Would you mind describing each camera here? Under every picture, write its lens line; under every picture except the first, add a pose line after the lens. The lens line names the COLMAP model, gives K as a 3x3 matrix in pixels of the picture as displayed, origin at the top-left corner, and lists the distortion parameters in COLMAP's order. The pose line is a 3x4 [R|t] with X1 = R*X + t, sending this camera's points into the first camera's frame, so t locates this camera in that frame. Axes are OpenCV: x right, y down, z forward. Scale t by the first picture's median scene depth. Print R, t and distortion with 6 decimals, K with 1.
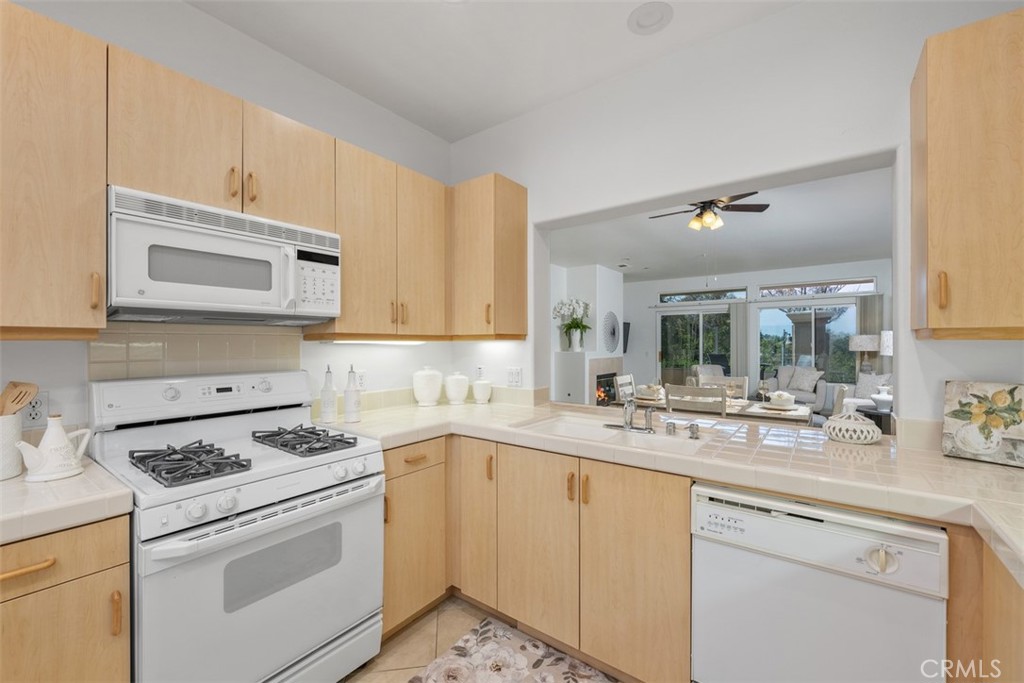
lens RADIAL K [[420.0, 0, 508.5], [0, 420.0, 344.7], [0, 0, 1]] dist [-0.000960, -0.000784]
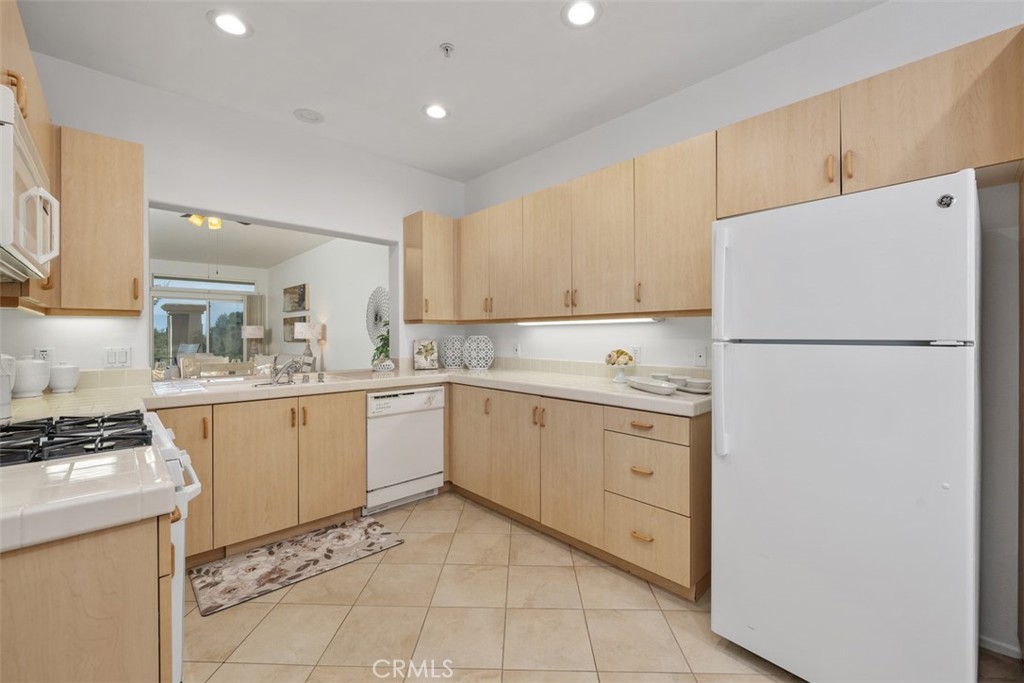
lens RADIAL K [[420.0, 0, 514.4], [0, 420.0, 334.3], [0, 0, 1]] dist [-0.000960, -0.000784]
pose [[0.166115, 0.004415, 0.986096, -1.165852], [0.004463, 0.999976, -0.005229, 0.055387], [-0.986096, 0.005269, 0.166091, -0.017154]]
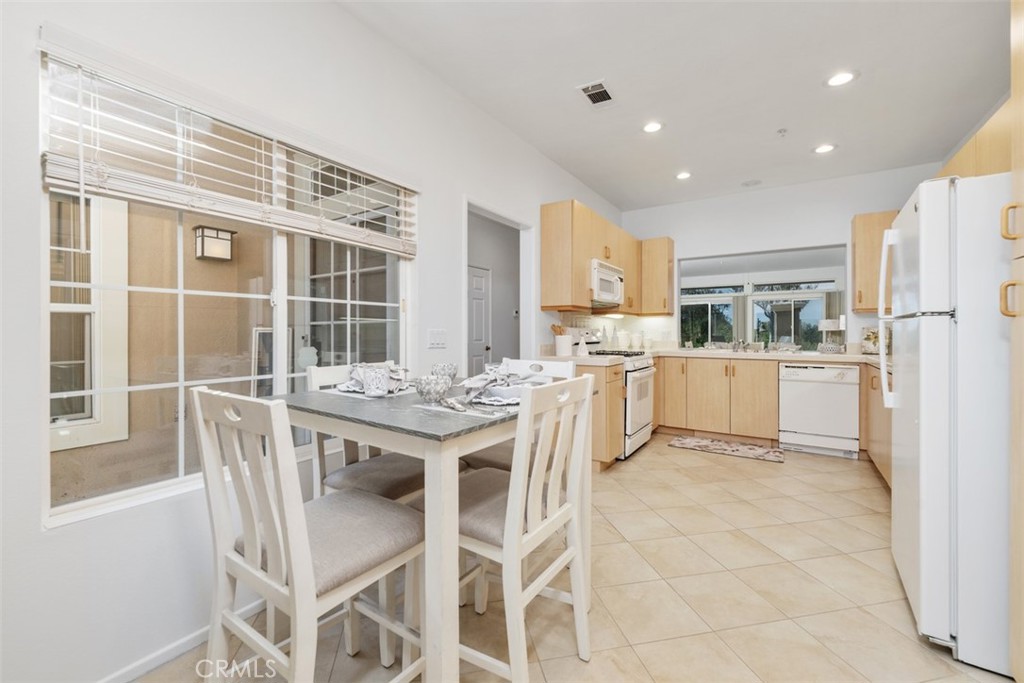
lens RADIAL K [[417.8, 0, 511.0], [0, 417.8, 331.1], [0, 0, 1]] dist [-0.000731, -0.000123]
pose [[0.998194, 0.003373, 0.059976, -1.305496], [-0.003061, 0.999981, -0.005306, 0.111900], [-0.059993, 0.005113, 0.998186, -1.456643]]
